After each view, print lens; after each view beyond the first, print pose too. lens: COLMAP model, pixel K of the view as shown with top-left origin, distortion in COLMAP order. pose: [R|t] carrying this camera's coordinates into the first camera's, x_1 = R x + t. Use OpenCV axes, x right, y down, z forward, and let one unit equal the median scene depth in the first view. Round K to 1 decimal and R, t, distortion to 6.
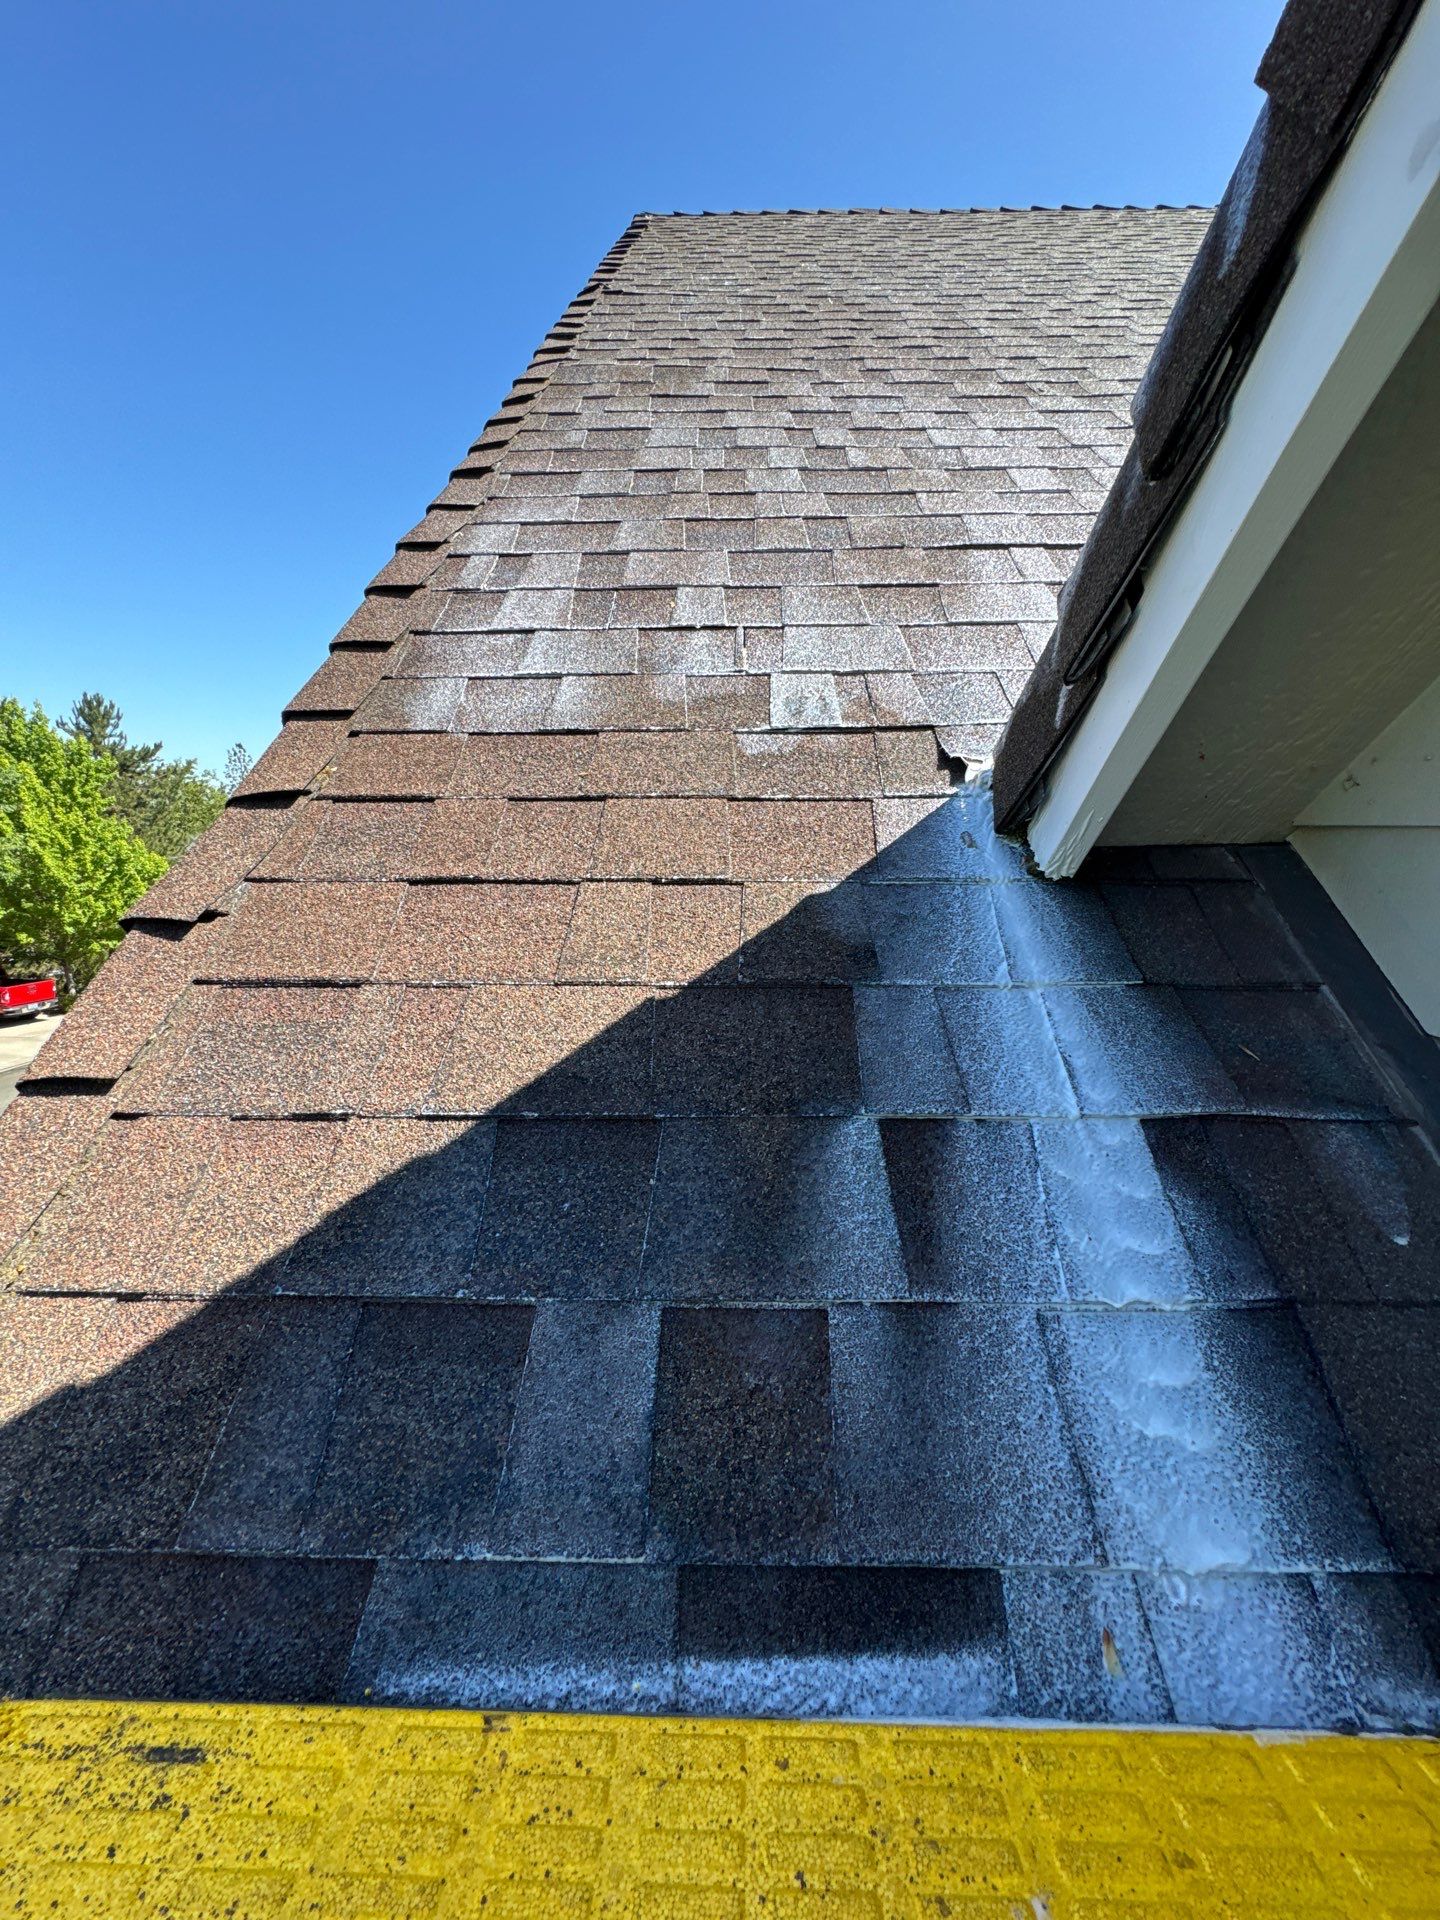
lens RADIAL K [[761.7, 0, 720.0], [0, 761.7, 960.0], [0, 0, 1]] dist [-0.002826, 0.000231]
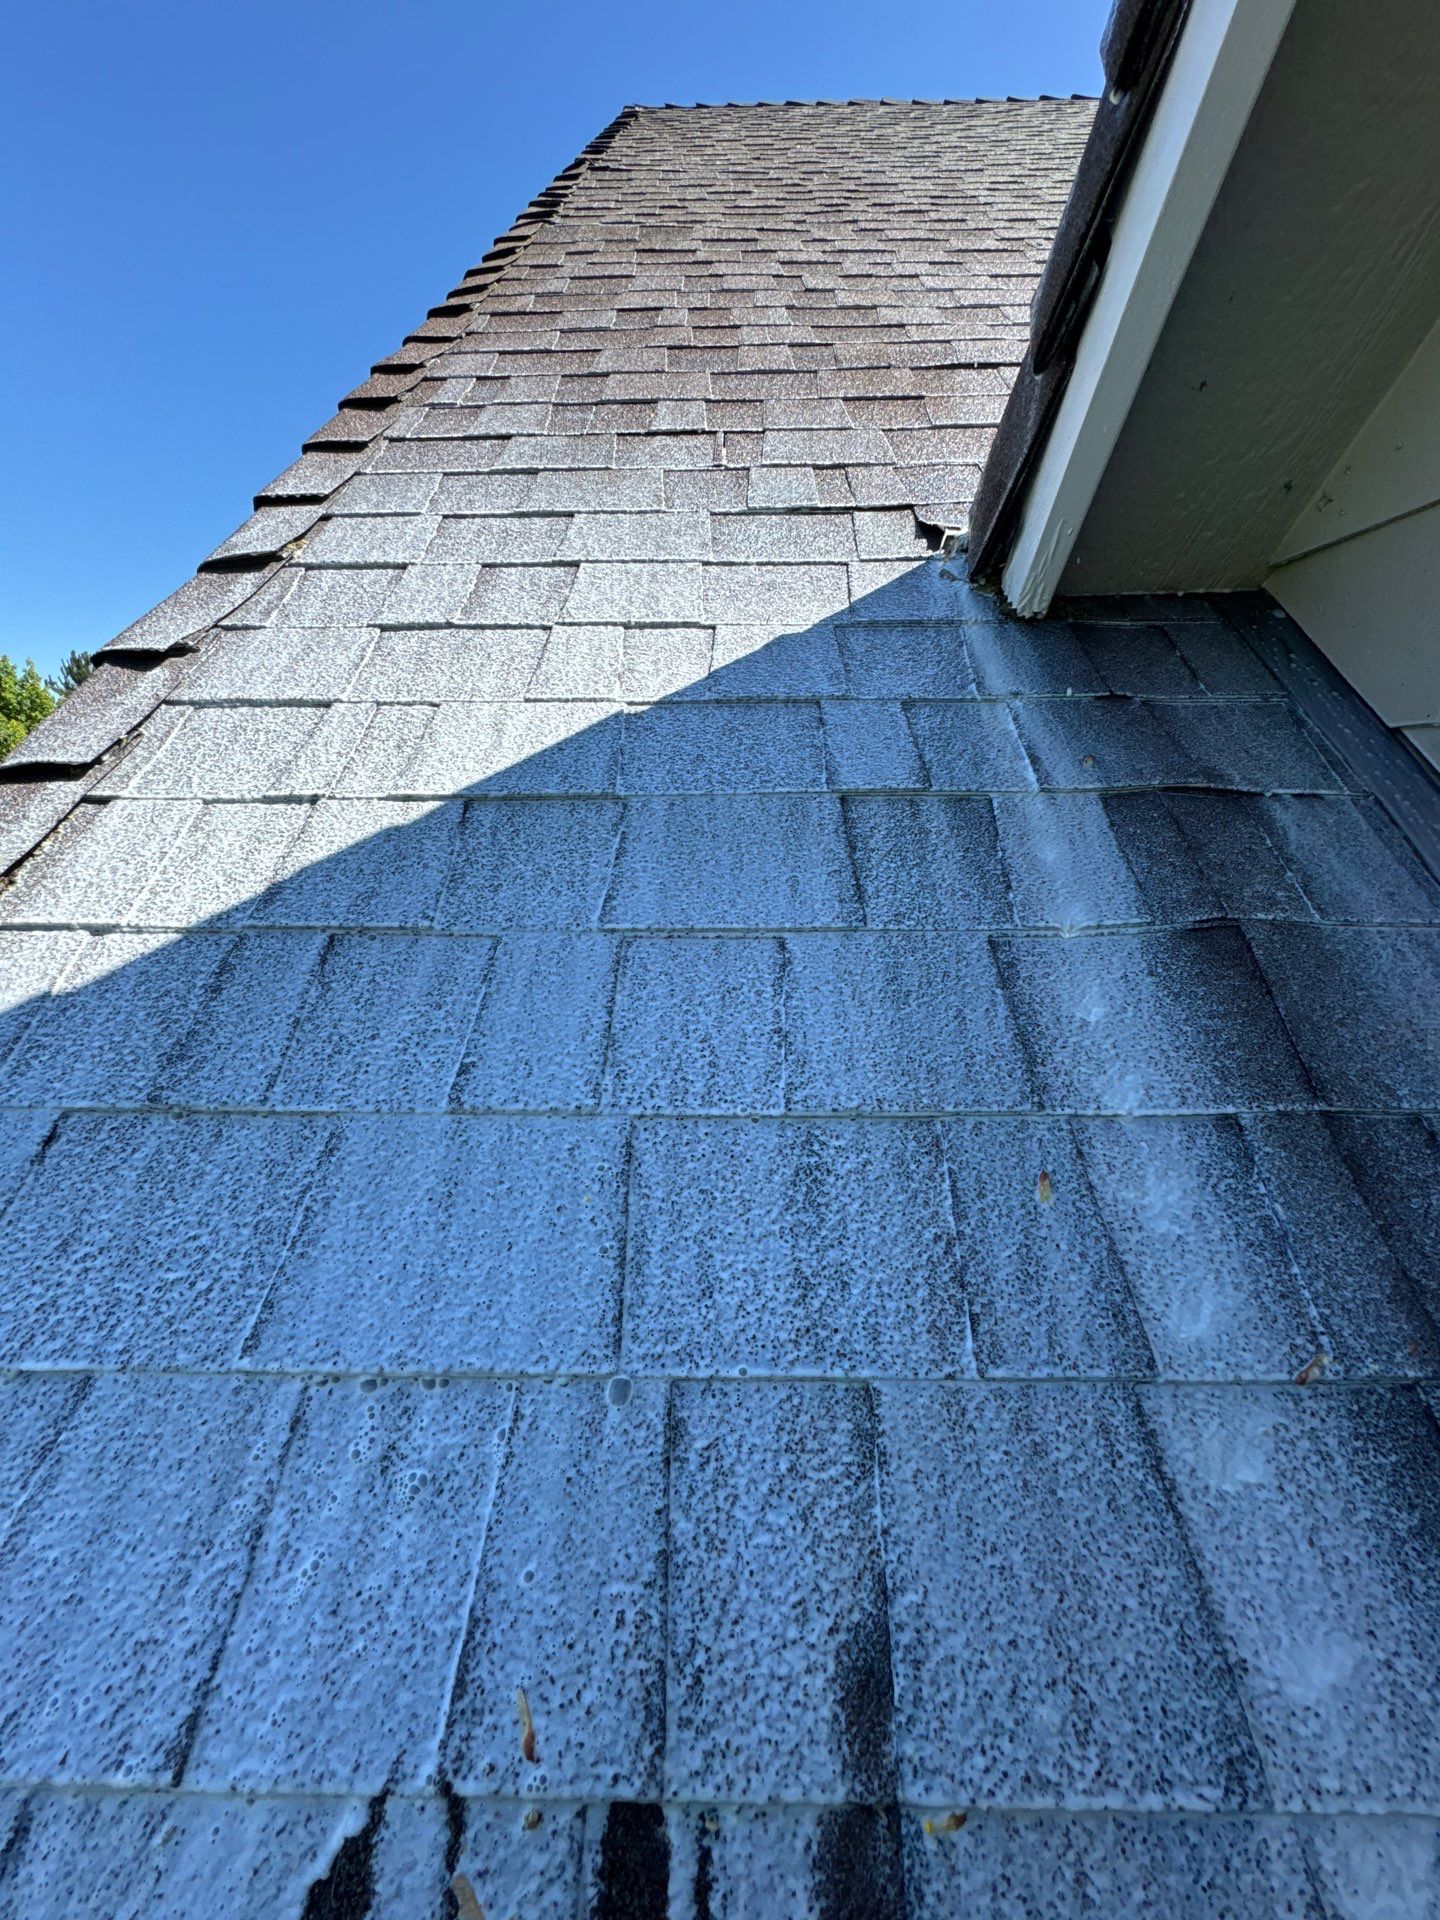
lens RADIAL K [[761.7, 0, 720.0], [0, 761.7, 960.0], [0, 0, 1]] dist [-0.002826, 0.000231]
pose [[0.999998, -0.001907, 0.000072, 0.021354], [0.001901, 0.998966, 0.045420, 0.173643], [-0.000159, -0.045420, 0.998968, -0.010180]]
